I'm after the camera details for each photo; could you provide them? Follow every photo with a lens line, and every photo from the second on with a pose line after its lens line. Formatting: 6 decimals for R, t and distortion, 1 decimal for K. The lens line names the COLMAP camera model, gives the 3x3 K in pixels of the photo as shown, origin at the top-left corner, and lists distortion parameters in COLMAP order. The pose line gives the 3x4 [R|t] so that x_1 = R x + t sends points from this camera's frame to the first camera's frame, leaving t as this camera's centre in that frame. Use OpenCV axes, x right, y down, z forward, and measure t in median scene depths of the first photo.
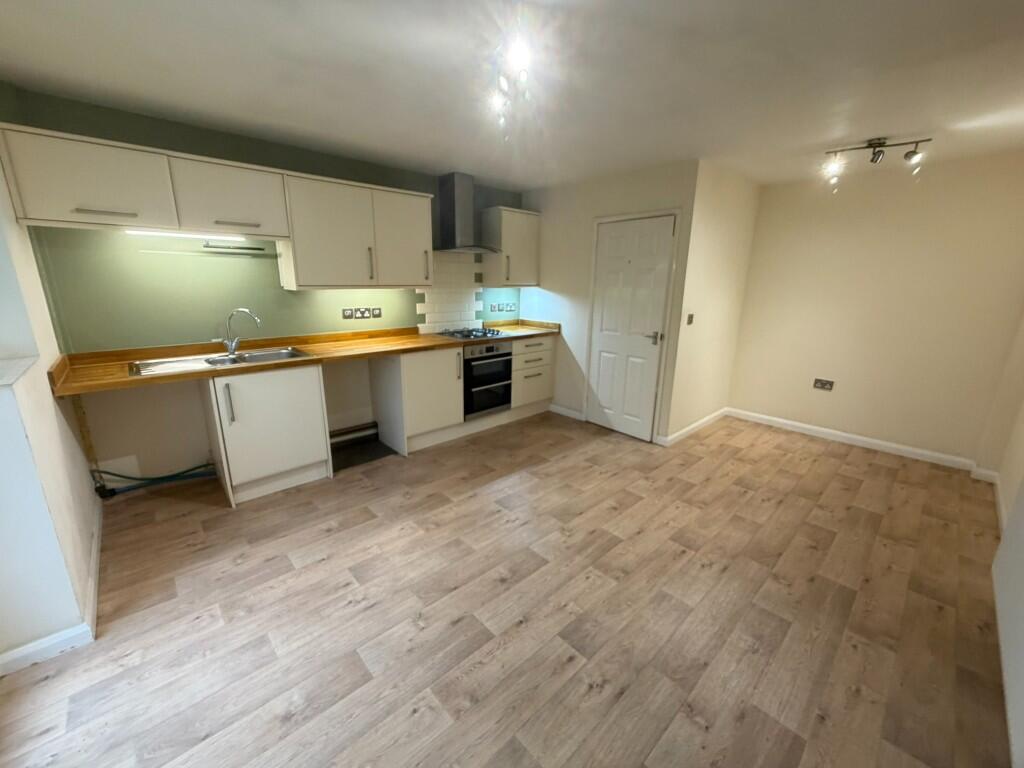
lens RADIAL K [[410.6, 0, 509.9], [0, 410.6, 388.0], [0, 0, 1]] dist [-0.002159, -0.000059]
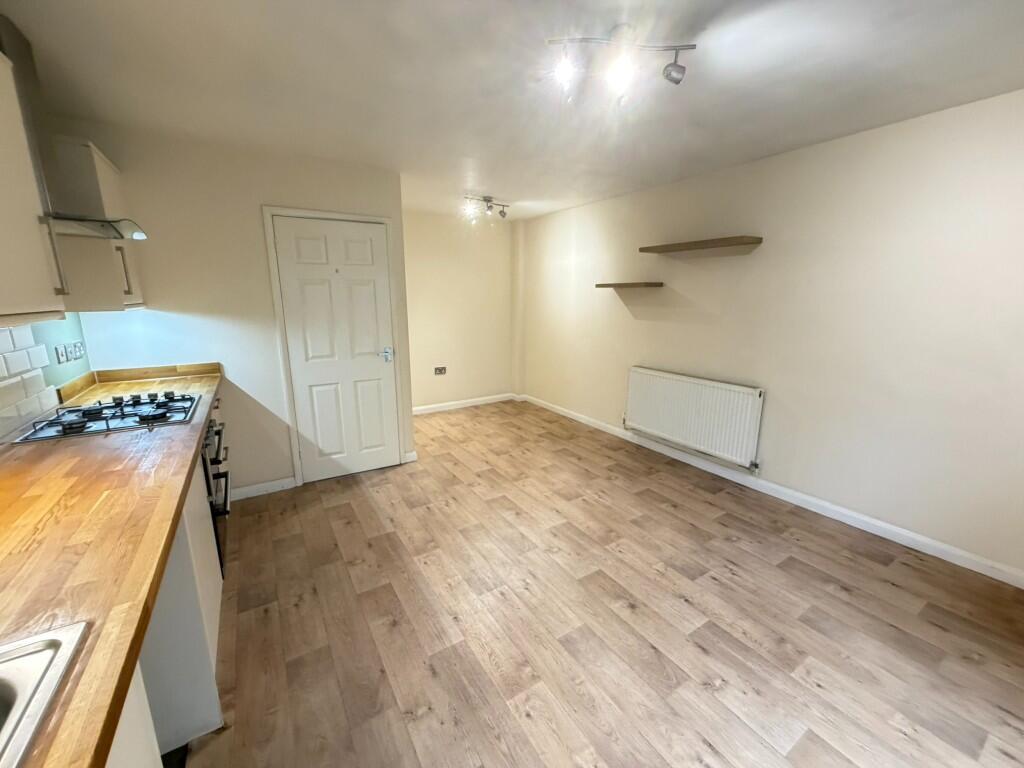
lens RADIAL K [[413.4, 0, 515.0], [0, 413.4, 371.3], [0, 0, 1]] dist [0.001281, 0.000266]
pose [[0.175203, -0.190615, 0.965904, -0.555579], [0.254079, 0.956600, 0.142692, -0.160230], [-0.951182, 0.220416, 0.216031, 0.588715]]
